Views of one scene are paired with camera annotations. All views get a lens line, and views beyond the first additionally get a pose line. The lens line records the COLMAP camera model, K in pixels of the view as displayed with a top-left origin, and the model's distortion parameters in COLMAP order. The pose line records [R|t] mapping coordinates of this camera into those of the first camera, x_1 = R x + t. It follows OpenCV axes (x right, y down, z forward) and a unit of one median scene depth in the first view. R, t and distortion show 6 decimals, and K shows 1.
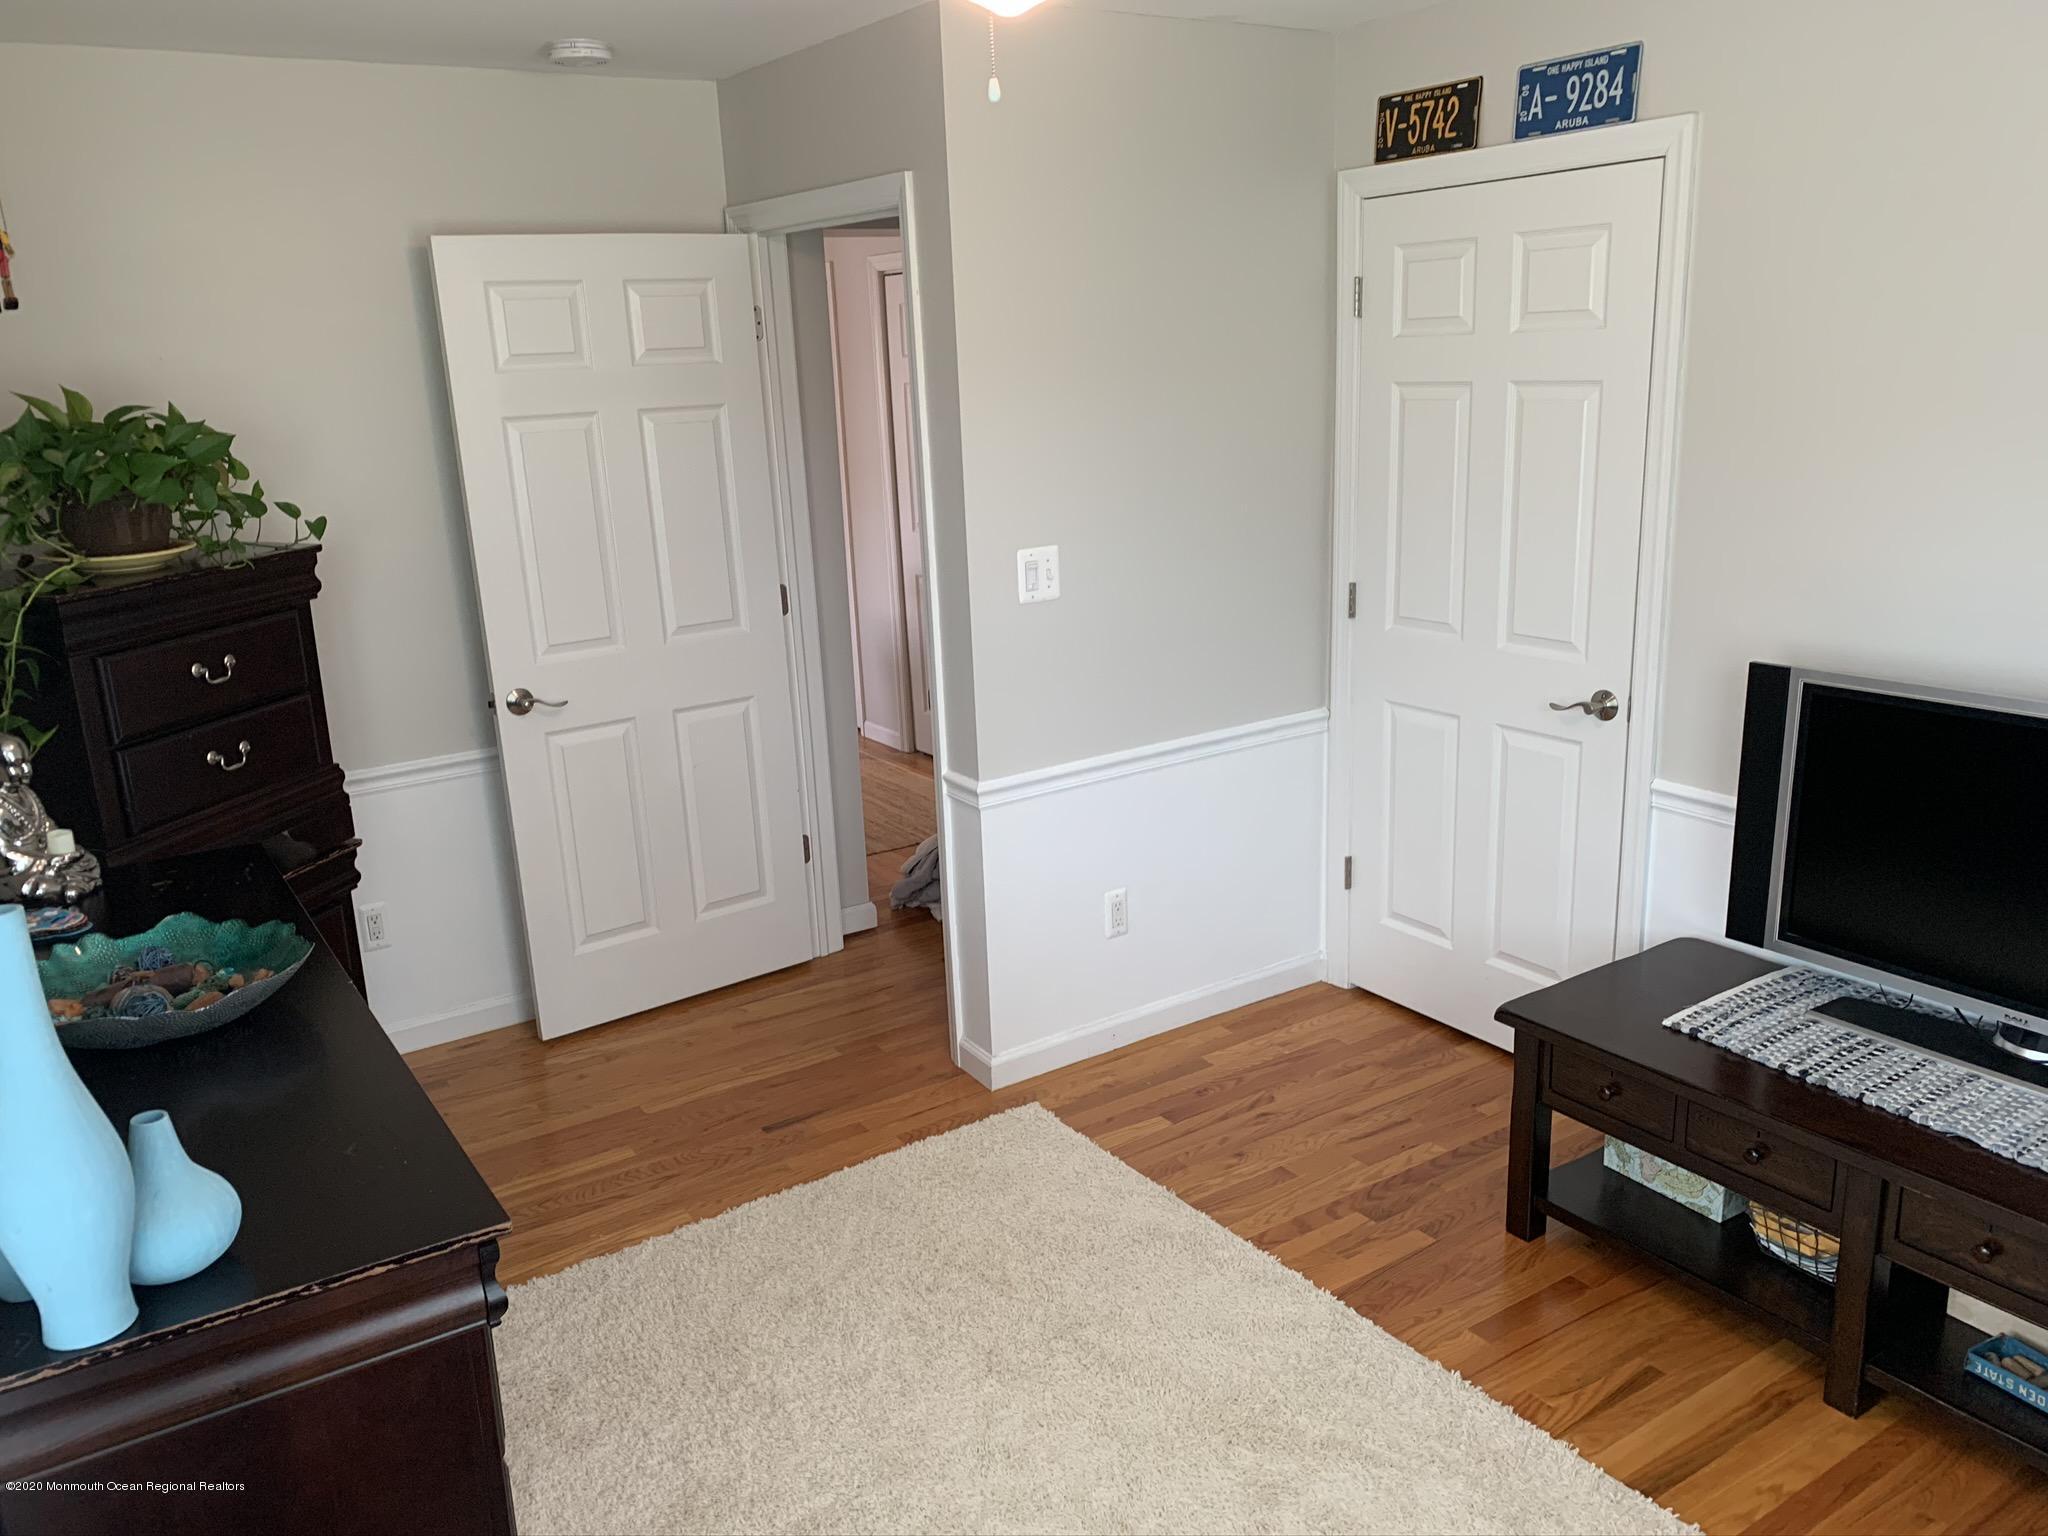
lens RADIAL K [[1566.4, 0, 1023.0], [0, 1566.4, 769.3], [0, 0, 1]] dist [-0.001908, -0.006764]
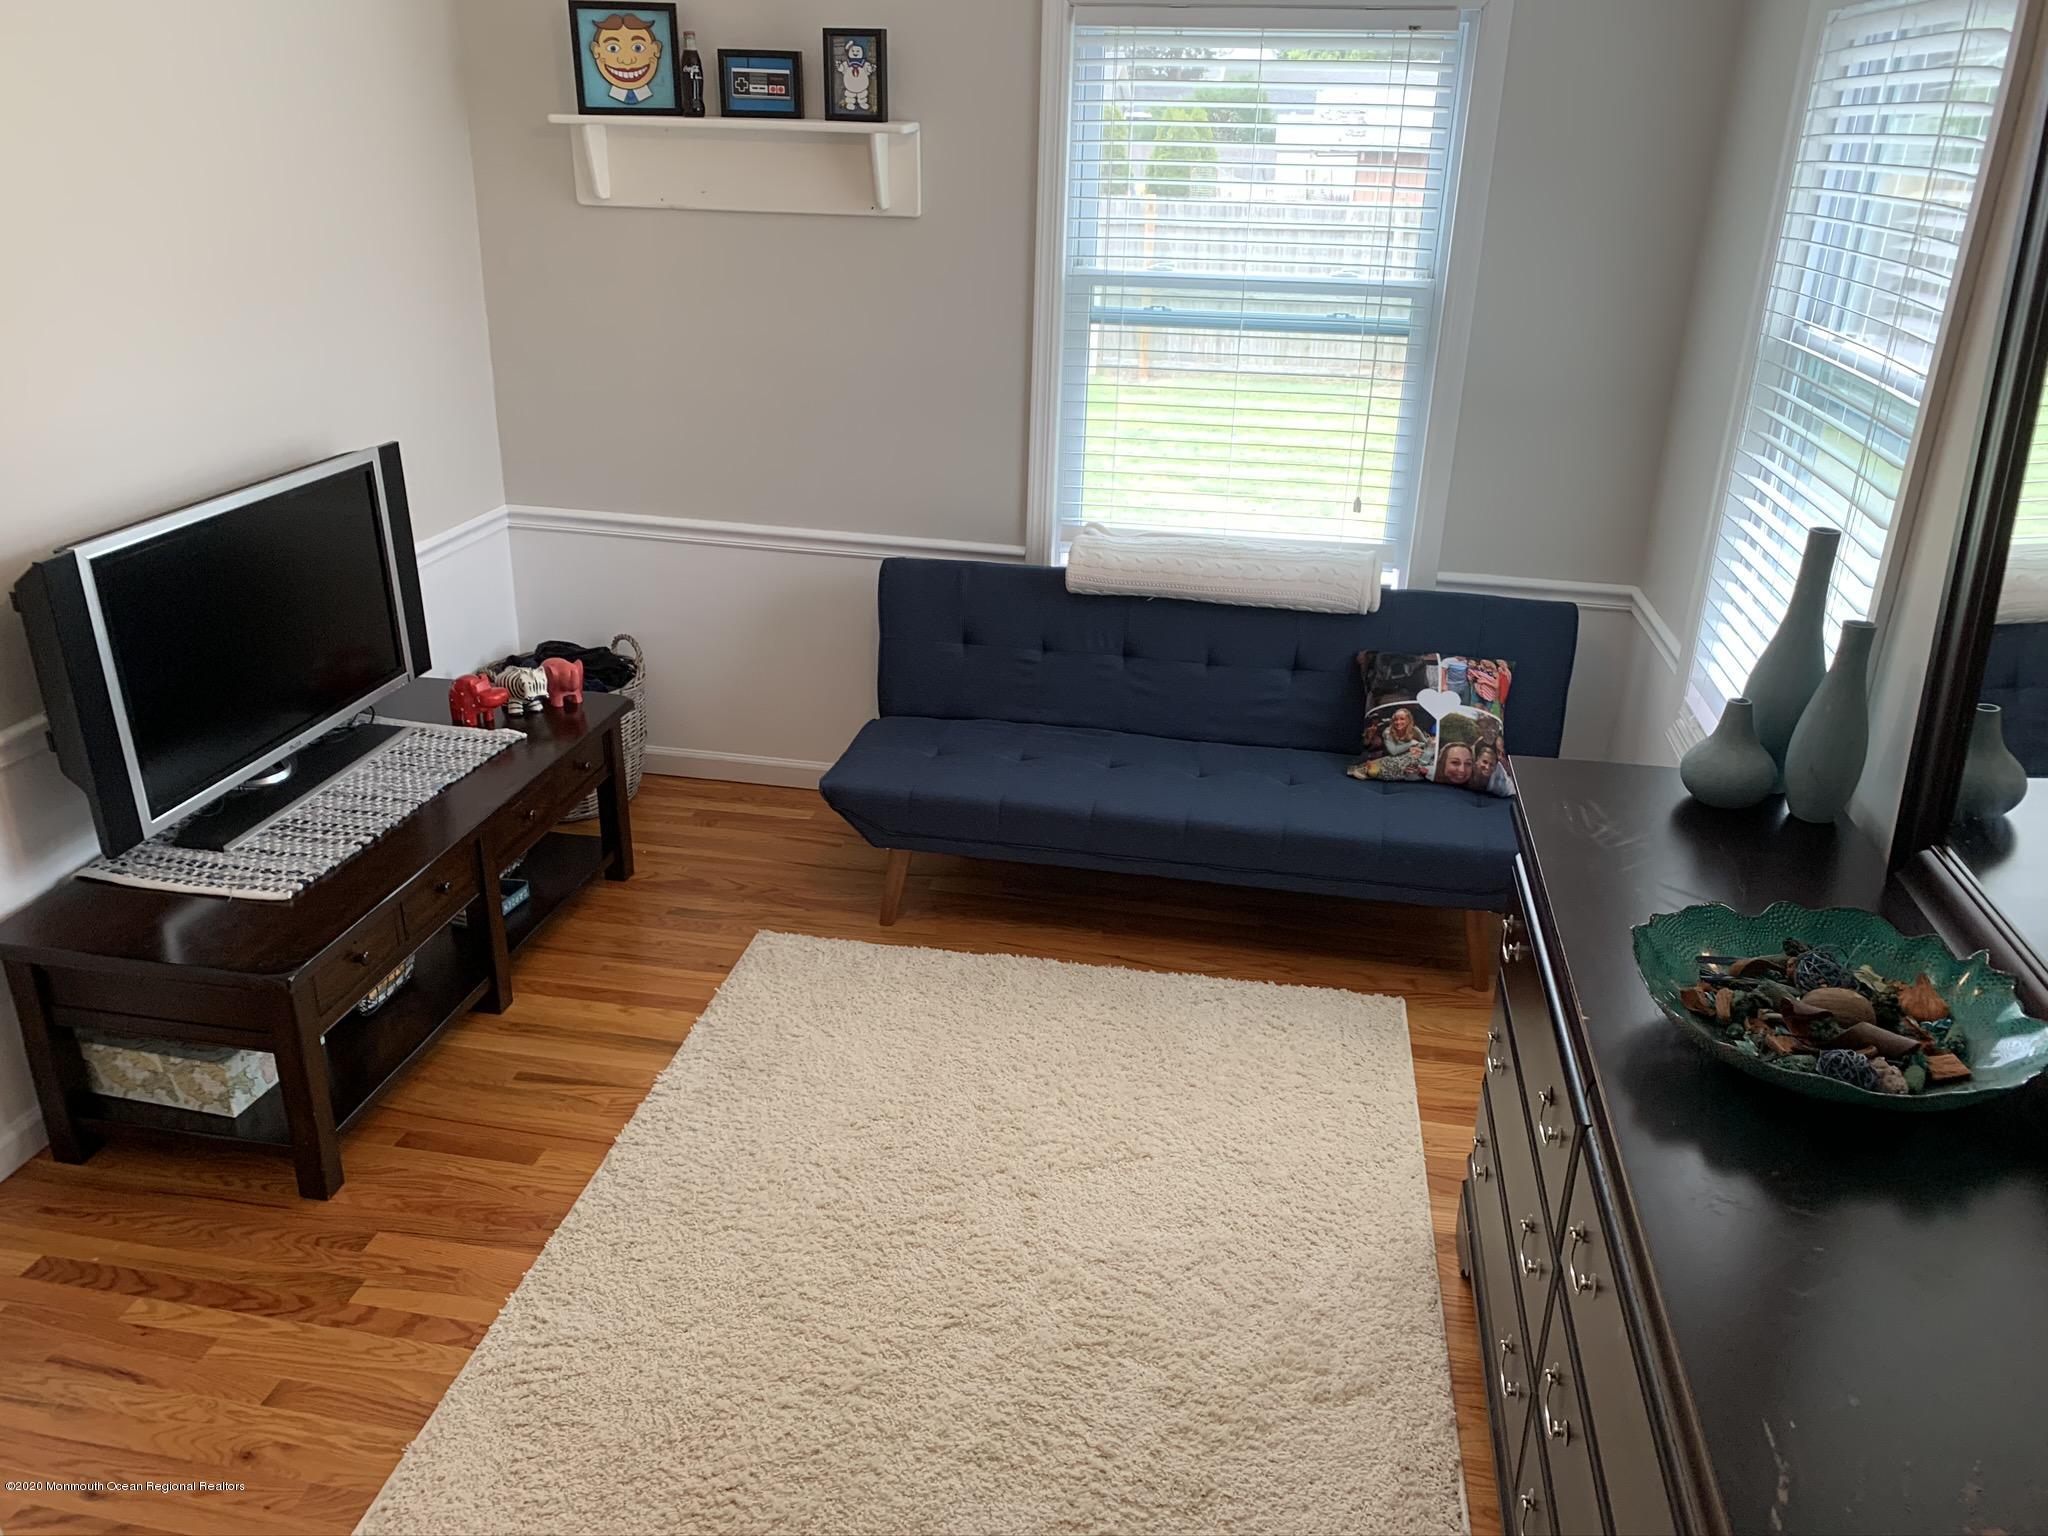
lens RADIAL K [[1566.4, 0, 1022.1], [0, 1566.4, 772.8], [0, 0, 1]] dist [-0.001908, -0.006764]
pose [[-0.726532, -0.234904, 0.645733, -0.541406], [0.188707, 0.835406, 0.516223, -0.322084], [-0.660712, 0.496907, -0.562622, 1.194733]]
